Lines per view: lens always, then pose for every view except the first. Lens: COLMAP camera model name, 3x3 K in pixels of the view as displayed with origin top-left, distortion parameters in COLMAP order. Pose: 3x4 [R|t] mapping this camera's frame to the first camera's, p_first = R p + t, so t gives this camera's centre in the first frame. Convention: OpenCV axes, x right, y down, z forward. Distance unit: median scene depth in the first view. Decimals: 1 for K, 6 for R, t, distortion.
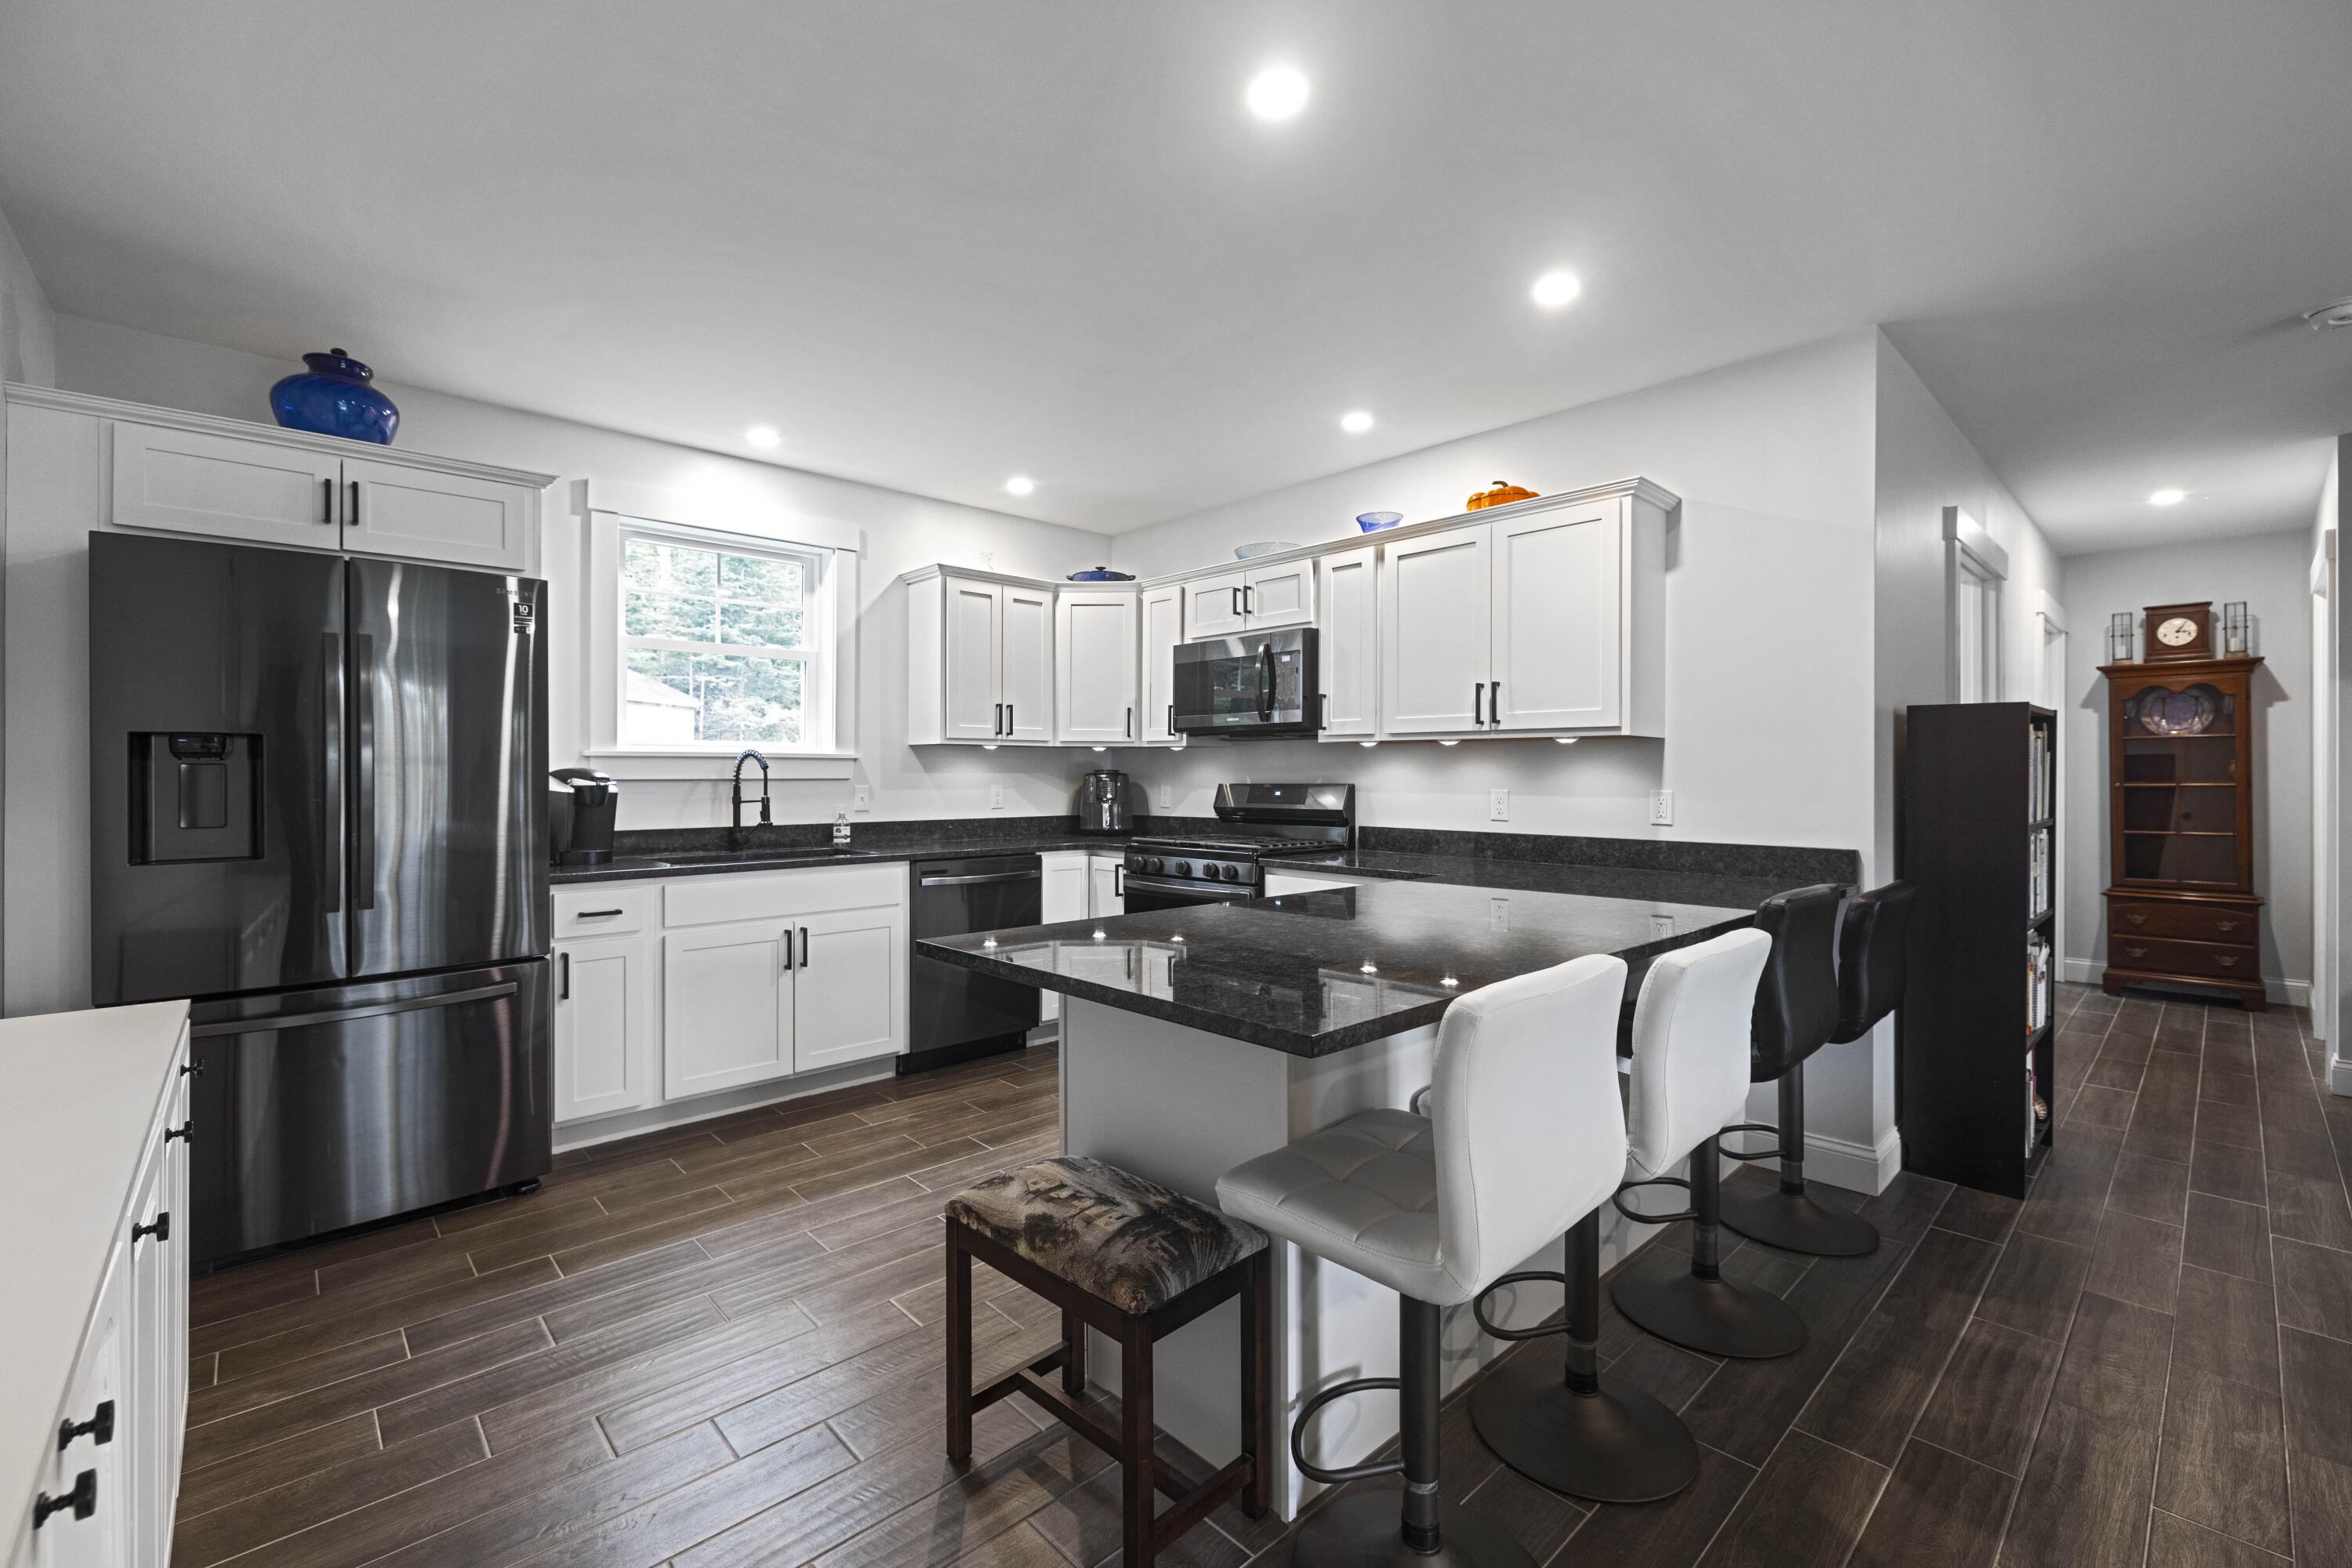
lens RADIAL K [[989.8, 0, 1169.4], [0, 989.8, 769.1], [0, 0, 1]] dist [-0.001600, -0.000038]
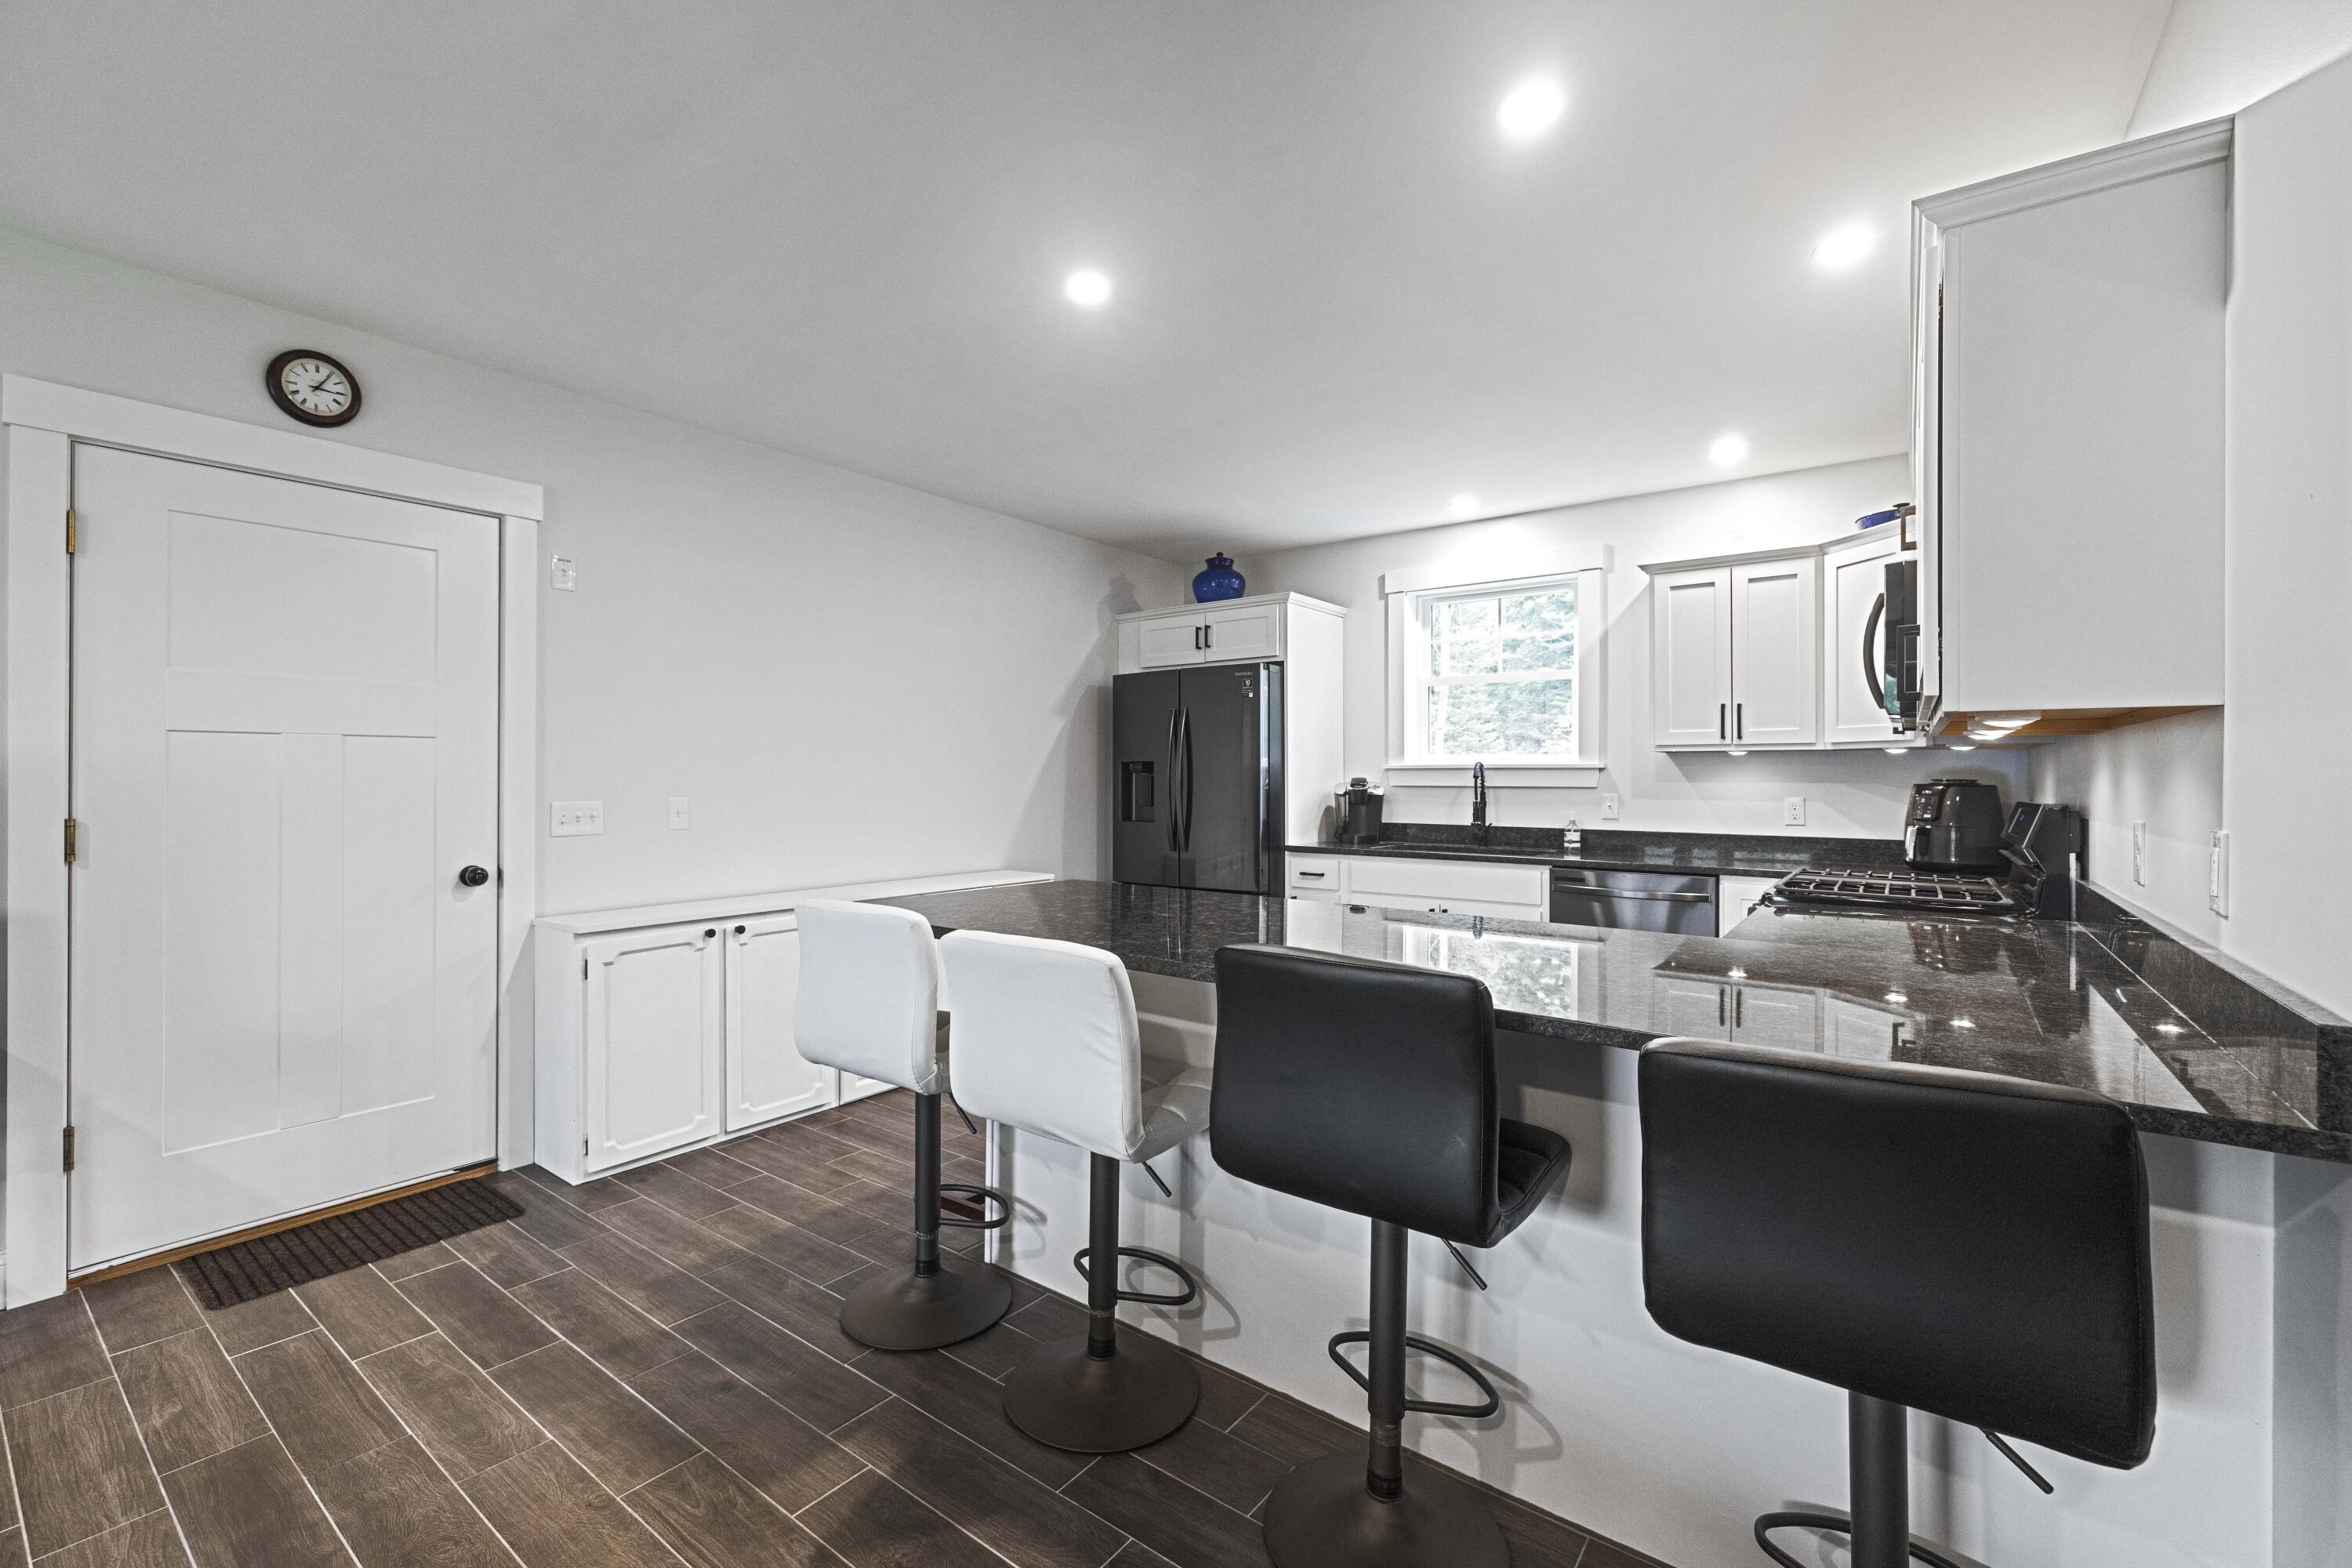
lens RADIAL K [[989.8, 0, 1171.0], [0, 989.8, 786.4], [0, 0, 1]] dist [-0.001600, -0.000038]
pose [[0.187649, 0.005780, -0.982219, 0.659474], [0.000857, 0.999981, 0.006048, 0.002228], [0.982236, -0.001976, 0.187641, 0.387228]]
